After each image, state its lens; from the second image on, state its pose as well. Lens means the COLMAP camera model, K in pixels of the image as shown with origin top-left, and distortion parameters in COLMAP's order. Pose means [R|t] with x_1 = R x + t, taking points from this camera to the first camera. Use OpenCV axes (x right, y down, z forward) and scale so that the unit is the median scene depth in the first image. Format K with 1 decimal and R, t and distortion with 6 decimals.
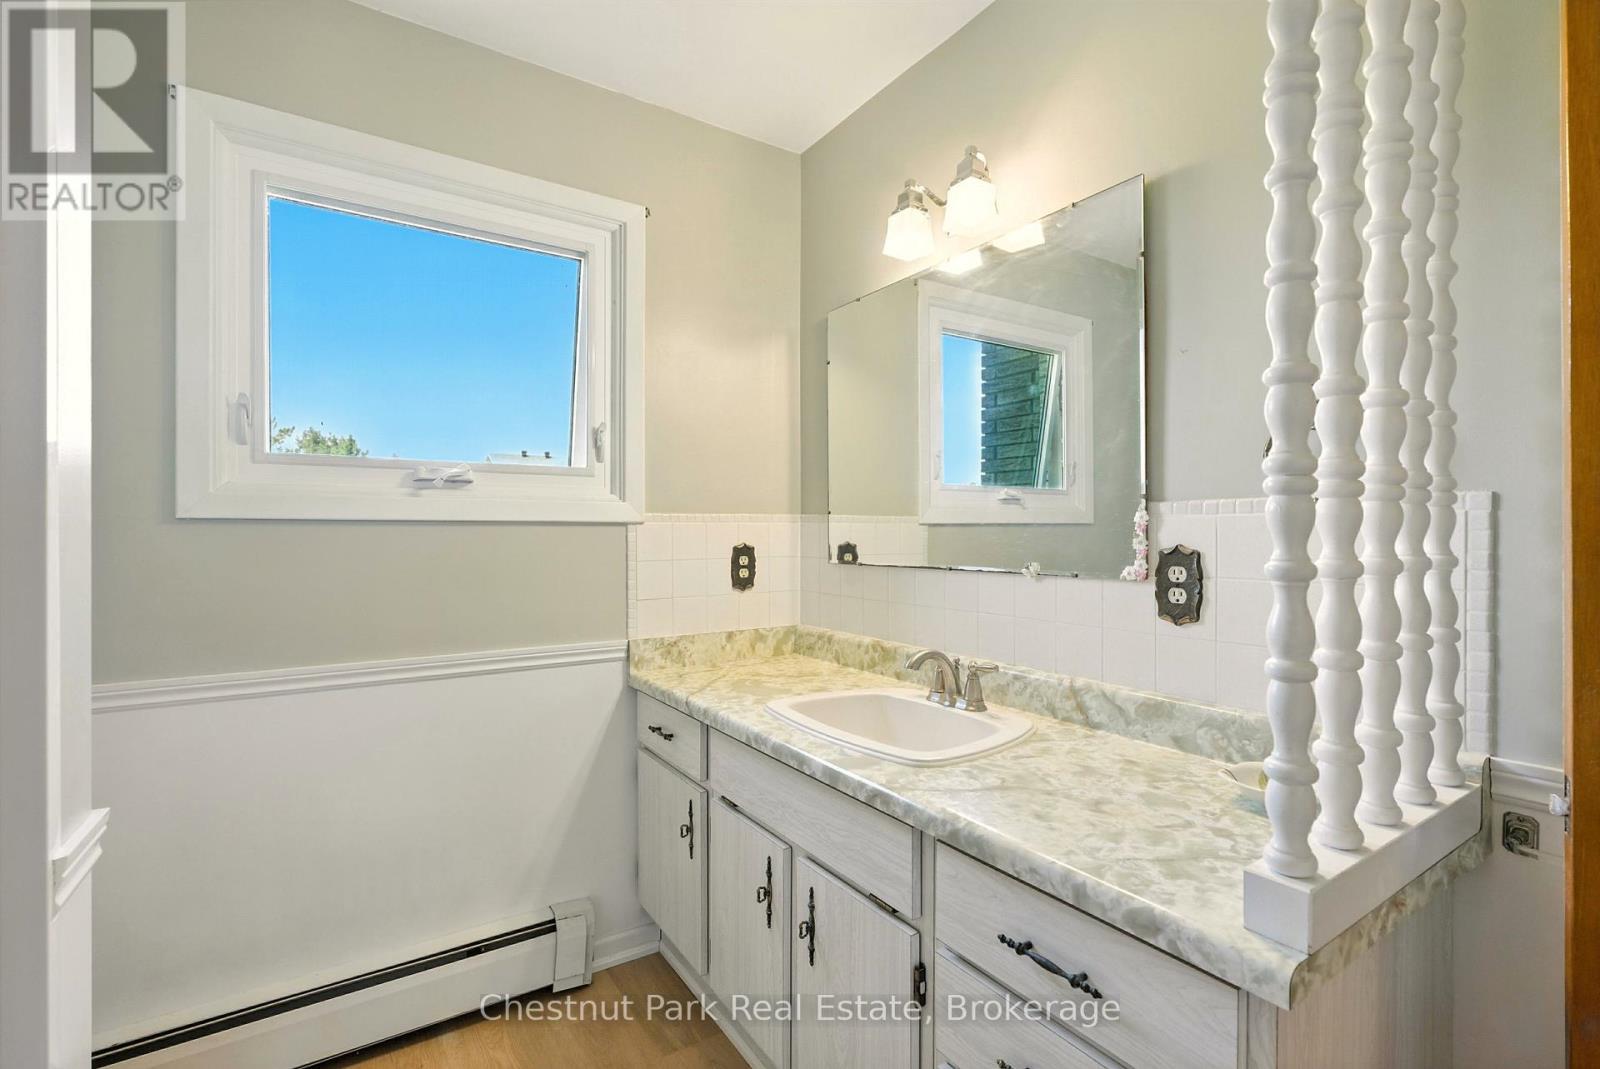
lens RADIAL K [[722.2, 0, 800.0], [0, 722.2, 534.5], [0, 0, 1]] dist [-0.009536, 0.000226]
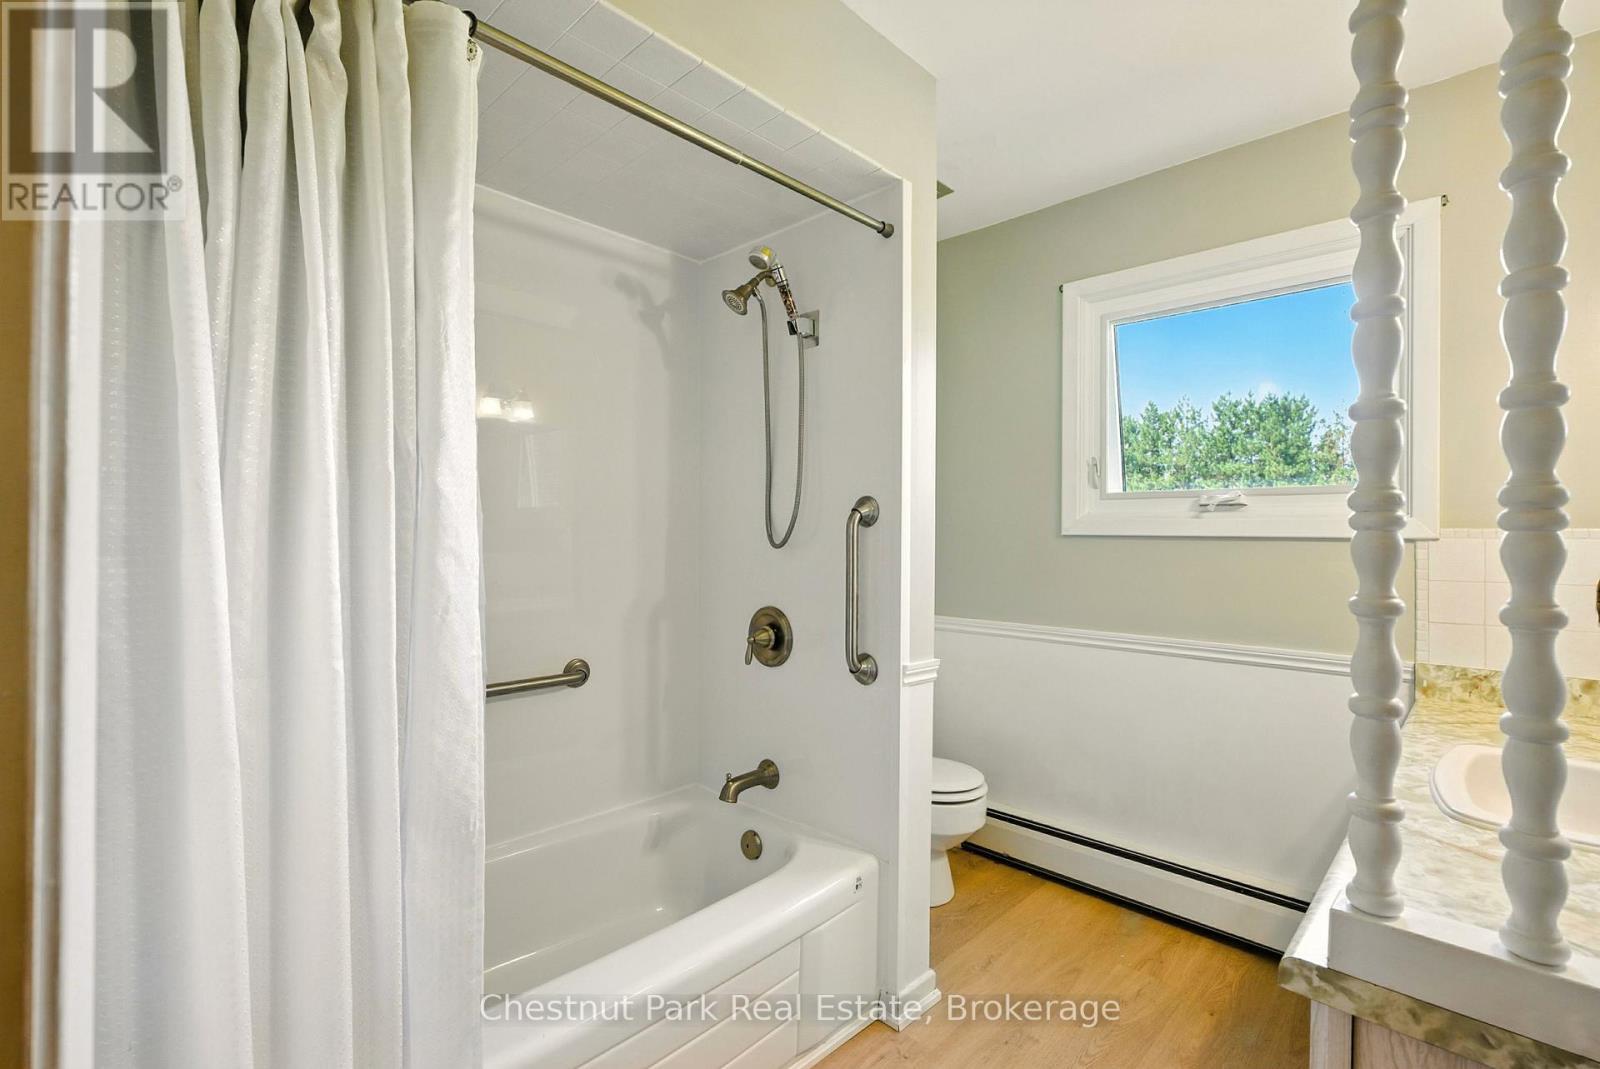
lens RADIAL K [[722.2, 0, 800.0], [0, 722.2, 534.5], [0, 0, 1]] dist [-0.009536, 0.000226]
pose [[0.219326, 0.001525, -0.975650, 0.582668], [-0.010900, 0.999940, -0.000887, -0.013911], [0.975591, 0.010830, 0.219330, 0.006278]]
